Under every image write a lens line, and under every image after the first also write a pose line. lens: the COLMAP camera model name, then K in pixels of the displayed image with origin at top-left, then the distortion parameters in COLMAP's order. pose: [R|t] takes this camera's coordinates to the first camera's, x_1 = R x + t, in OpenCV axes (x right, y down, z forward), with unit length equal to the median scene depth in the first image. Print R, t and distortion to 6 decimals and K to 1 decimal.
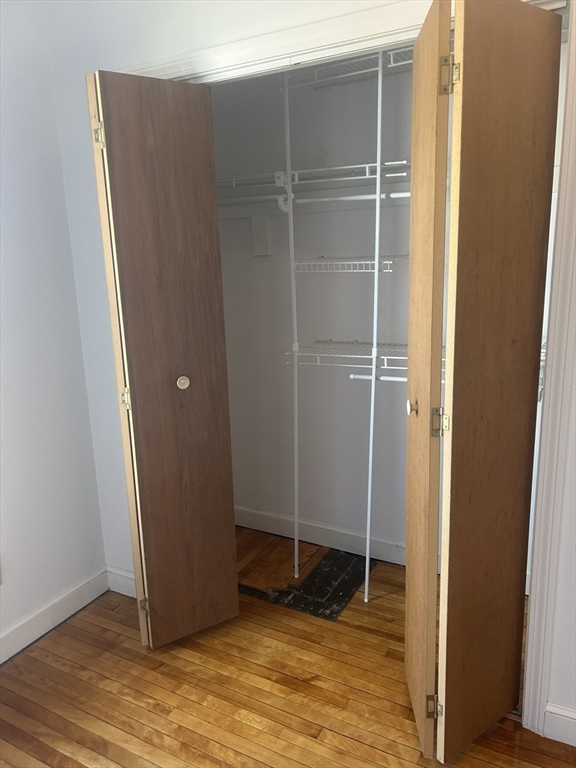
lens RADIAL K [[585.3, 0, 290.3], [0, 585.3, 386.4], [0, 0, 1]] dist [0.035000, -0.043439]
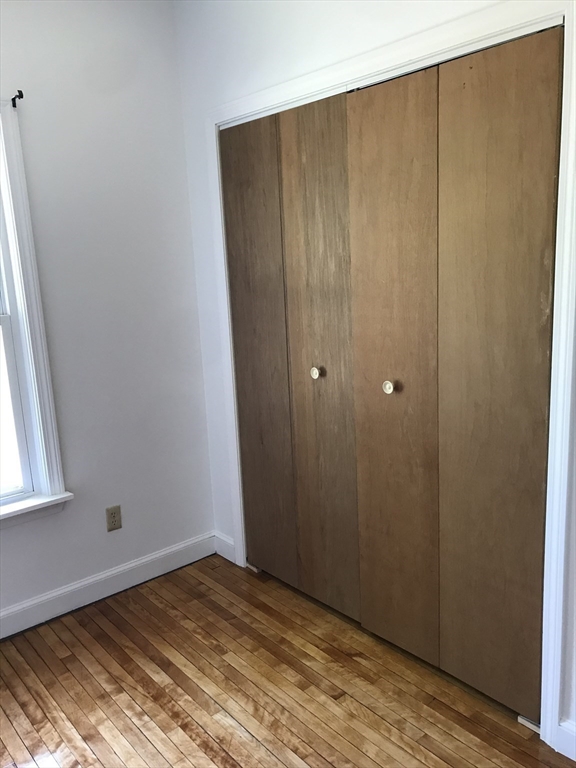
lens RADIAL K [[636.9, 0, 290.3], [0, 636.9, 381.4], [0, 0, 1]] dist [0.026924, -0.043041]
pose [[0.930565, 0.051803, -0.362444, 0.330433], [-0.059667, 0.998163, -0.010530, 0.022473], [0.361233, 0.031425, 0.931946, -0.140539]]
